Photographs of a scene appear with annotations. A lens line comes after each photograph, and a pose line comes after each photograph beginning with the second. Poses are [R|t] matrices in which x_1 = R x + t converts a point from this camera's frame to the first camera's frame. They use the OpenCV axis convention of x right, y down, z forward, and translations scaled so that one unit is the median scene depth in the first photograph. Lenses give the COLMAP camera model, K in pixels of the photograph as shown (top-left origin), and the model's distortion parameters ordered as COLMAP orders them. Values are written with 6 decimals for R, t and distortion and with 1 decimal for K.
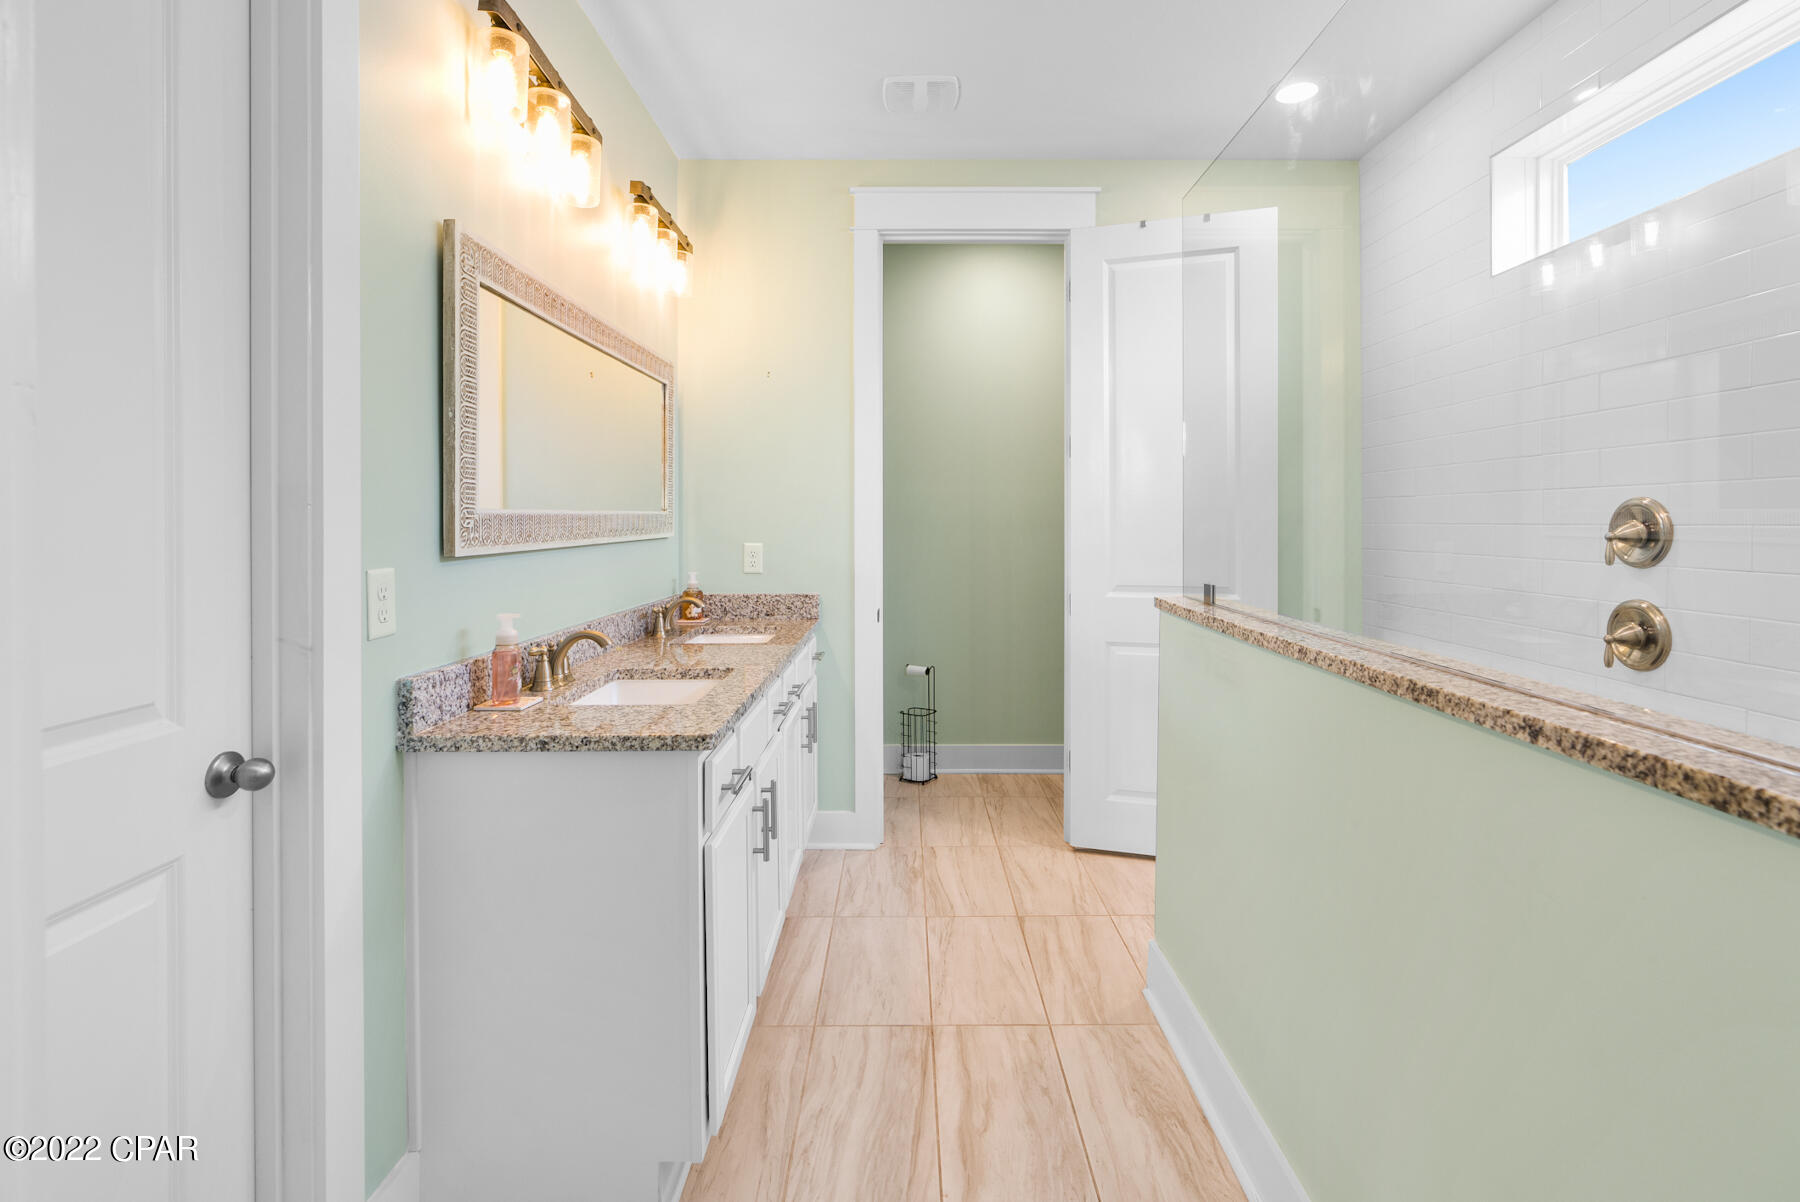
lens RADIAL K [[851.2, 0, 911.3], [0, 851.2, 508.9], [0, 0, 1]] dist [-0.007989, -0.000219]
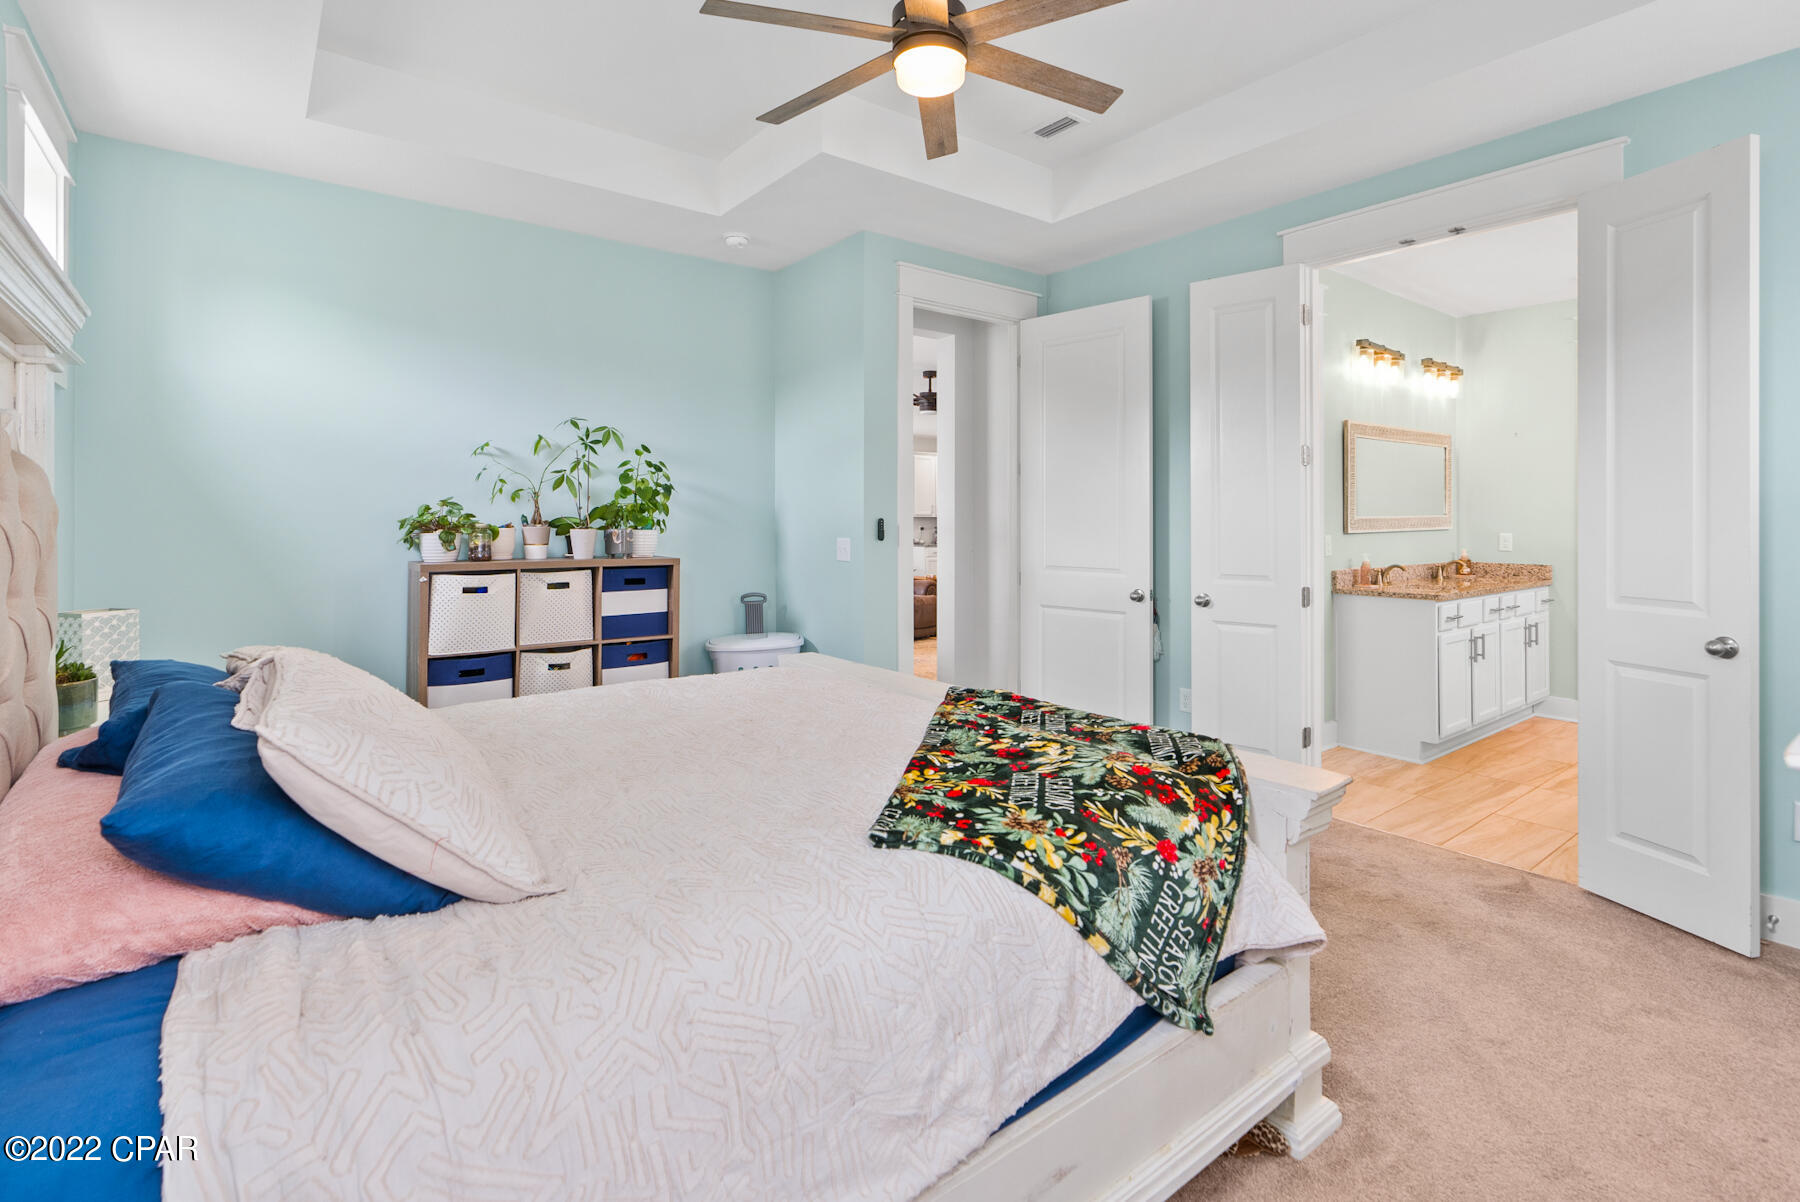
lens RADIAL K [[851.2, 0, 911.3], [0, 851.2, 508.9], [0, 0, 1]] dist [-0.007989, -0.000219]
pose [[0.616651, 0.004556, -0.787223, 0.737180], [0.004241, 0.999950, 0.009109, -0.053604], [0.787225, -0.008956, 0.616601, -1.746847]]
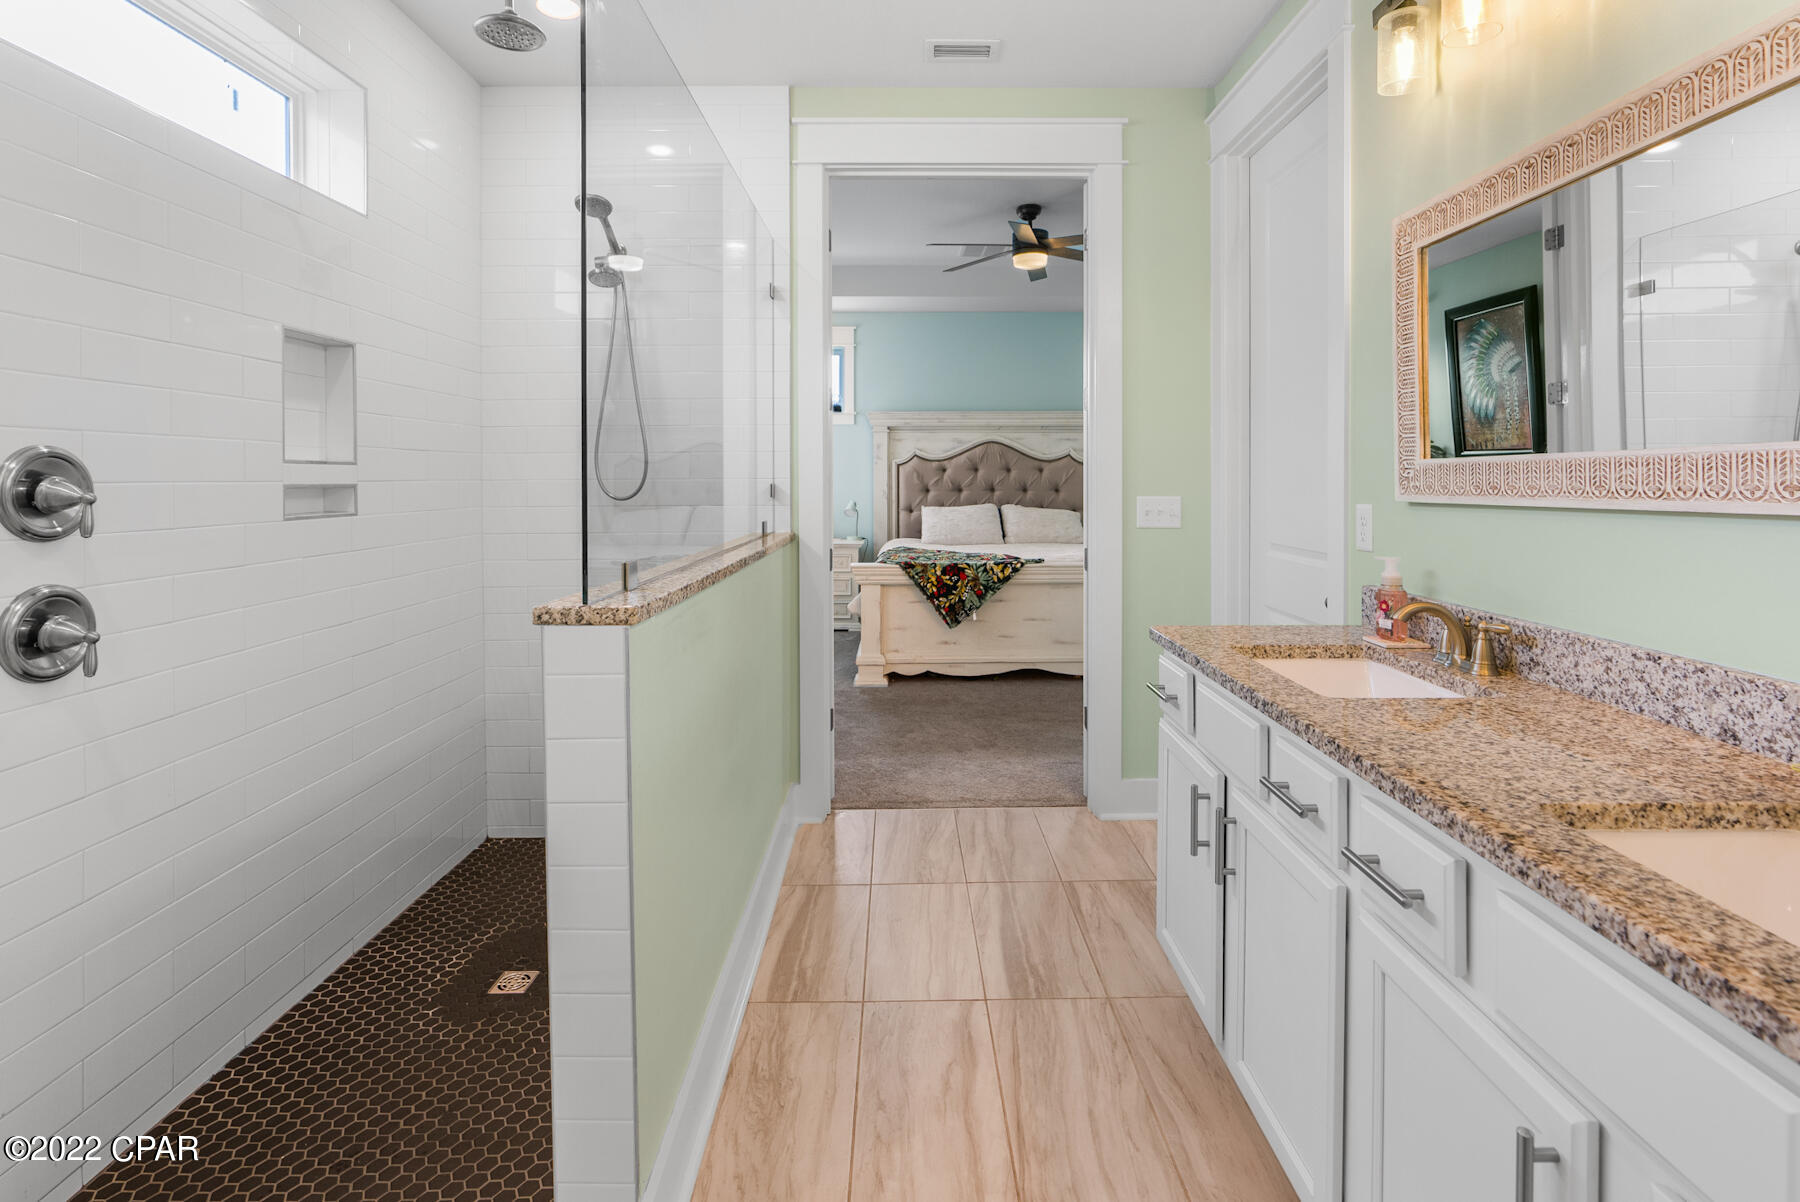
lens RADIAL K [[851.2, 0, 911.3], [0, 851.2, 508.9], [0, 0, 1]] dist [-0.007989, -0.000219]
pose [[-0.999974, 0.006108, -0.003916, 0.124852], [0.006061, 0.999912, 0.011817, 0.042602], [0.003987, 0.011793, -0.999923, 1.877161]]
